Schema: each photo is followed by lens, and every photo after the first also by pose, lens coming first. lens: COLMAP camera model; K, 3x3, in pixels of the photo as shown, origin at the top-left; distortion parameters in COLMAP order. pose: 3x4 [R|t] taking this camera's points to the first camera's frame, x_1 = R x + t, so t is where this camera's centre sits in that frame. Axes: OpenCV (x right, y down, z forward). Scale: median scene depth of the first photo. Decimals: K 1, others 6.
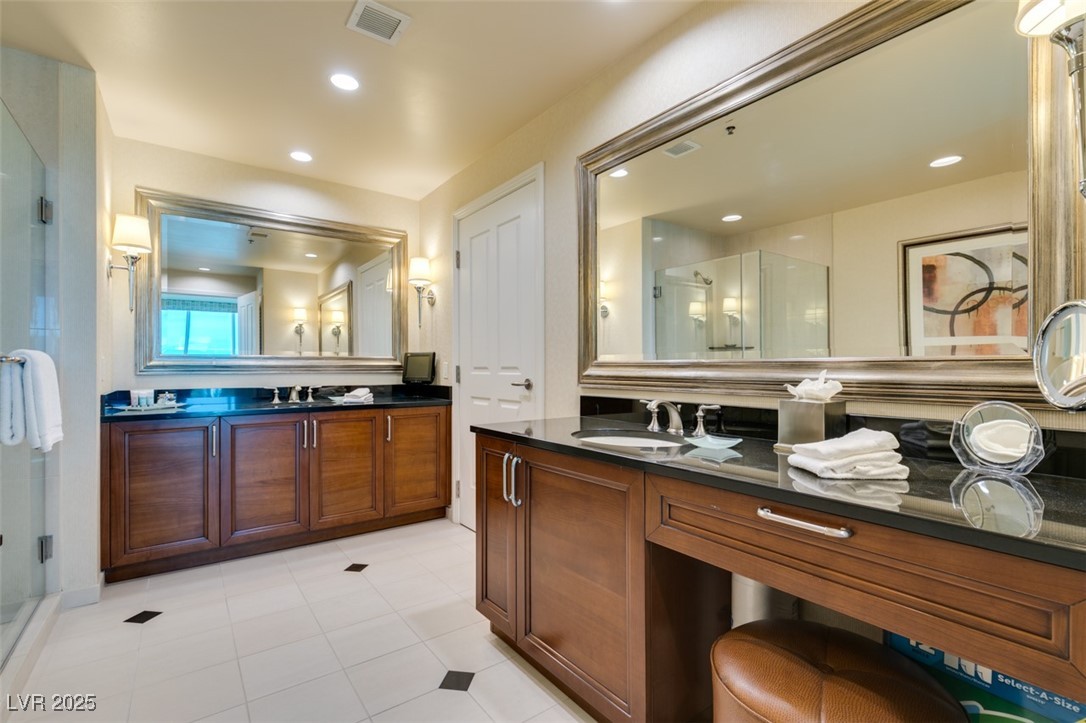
lens RADIAL K [[487.8, 0, 541.4], [0, 487.8, 367.1], [0, 0, 1]] dist [0.003282, -0.001636]
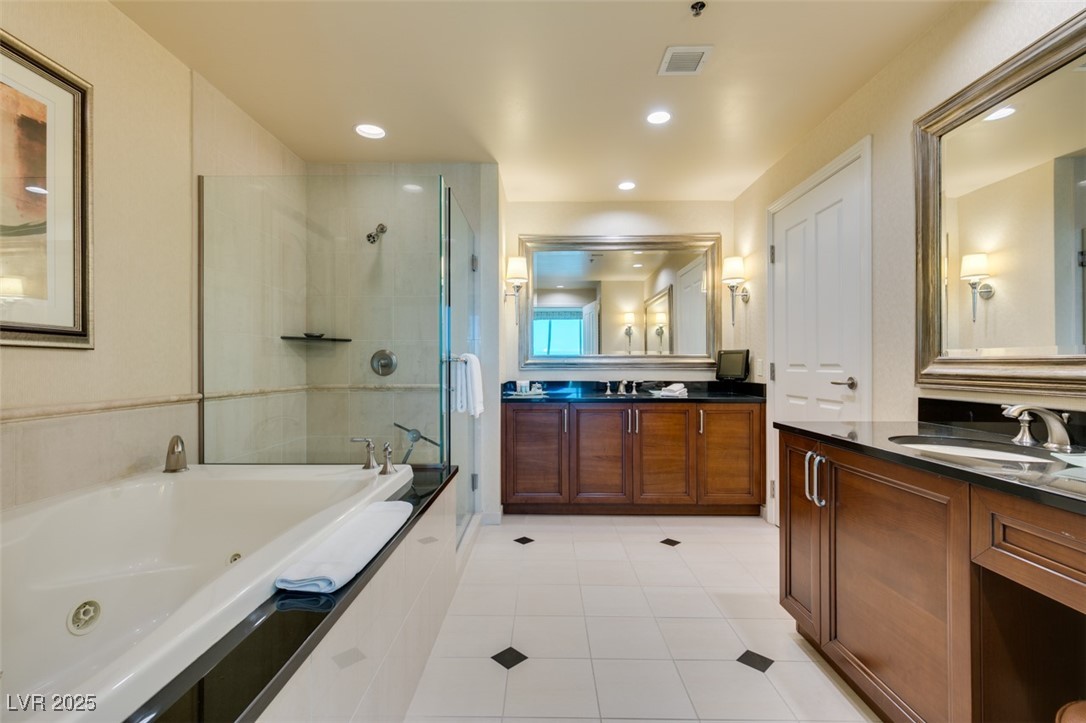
lens RADIAL K [[487.8, 0, 539.9], [0, 487.8, 363.8], [0, 0, 1]] dist [0.003282, -0.001636]
pose [[0.797384, -0.001186, -0.603471, 0.066964], [0.000637, 0.999999, -0.001123, -0.000040], [0.603472, 0.000511, 0.797384, -0.087856]]
